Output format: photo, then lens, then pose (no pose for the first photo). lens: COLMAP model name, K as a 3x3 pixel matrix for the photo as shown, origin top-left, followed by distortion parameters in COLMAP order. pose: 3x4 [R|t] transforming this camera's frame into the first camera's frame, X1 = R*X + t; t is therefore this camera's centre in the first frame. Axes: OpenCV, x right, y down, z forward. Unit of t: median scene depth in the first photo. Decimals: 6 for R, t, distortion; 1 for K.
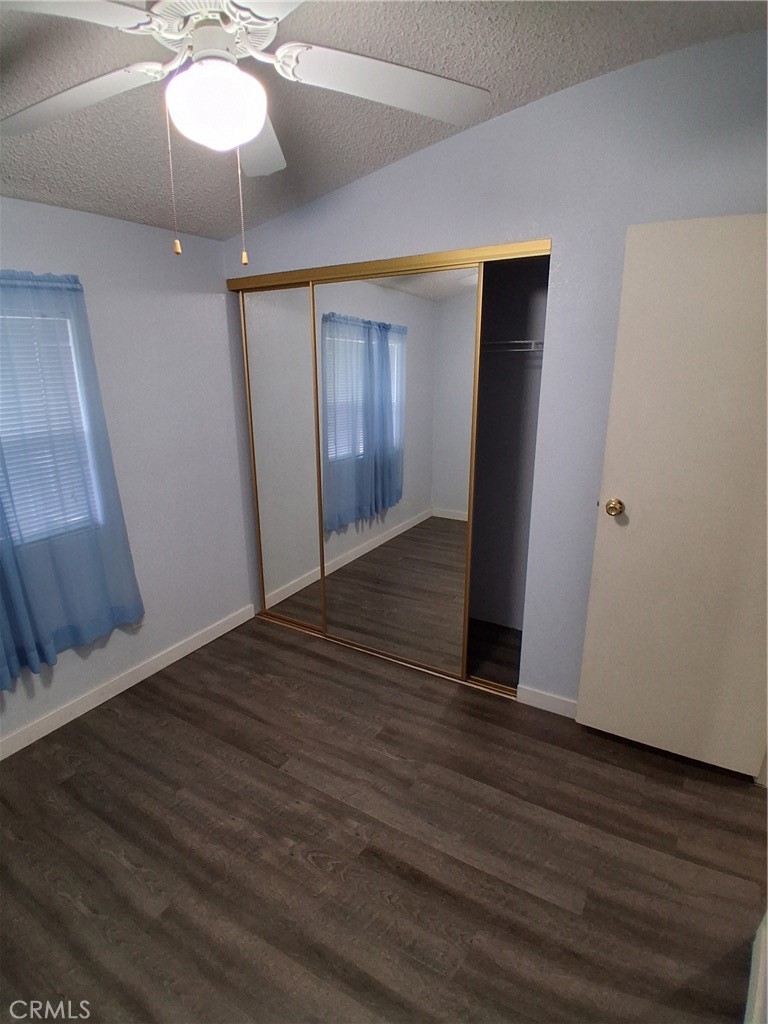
lens RADIAL K [[512.8, 0, 380.5], [0, 512.8, 507.1], [0, 0, 1]] dist [-0.000200, -0.042868]
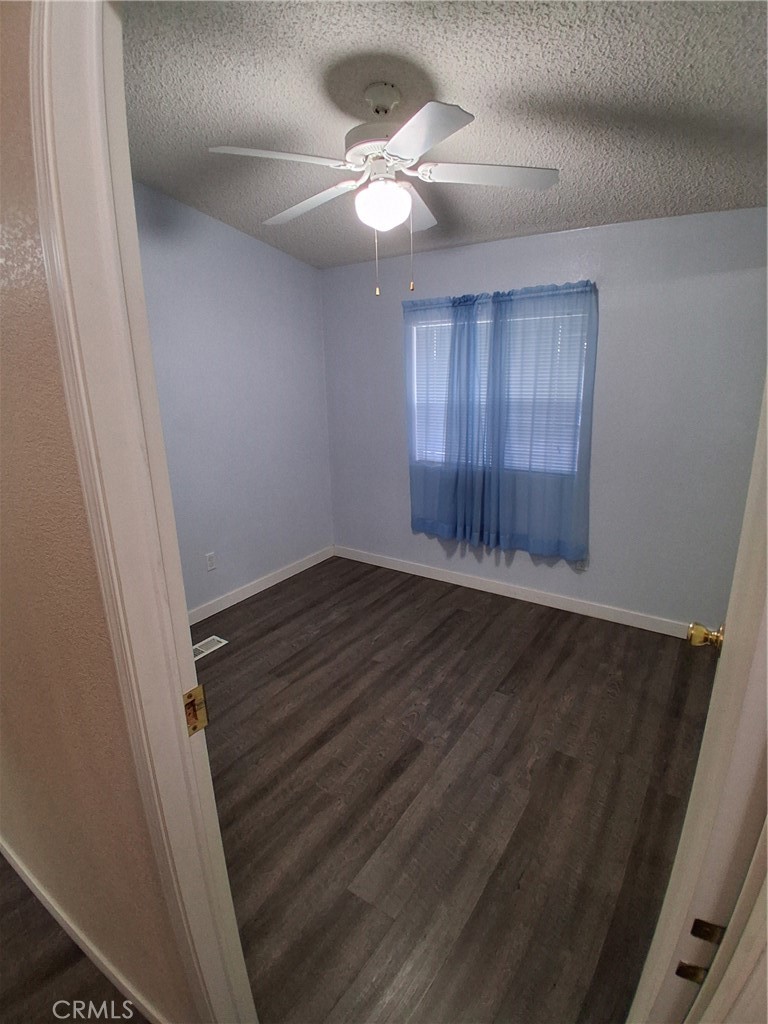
lens RADIAL K [[512.8, 0, 380.5], [0, 512.8, 507.1], [0, 0, 1]] dist [-0.000200, -0.042868]
pose [[-0.045259, 0.287885, -0.956595, 0.928122], [-0.255792, 0.922313, 0.289670, -0.182800], [0.965672, 0.257799, 0.031896, 0.653641]]
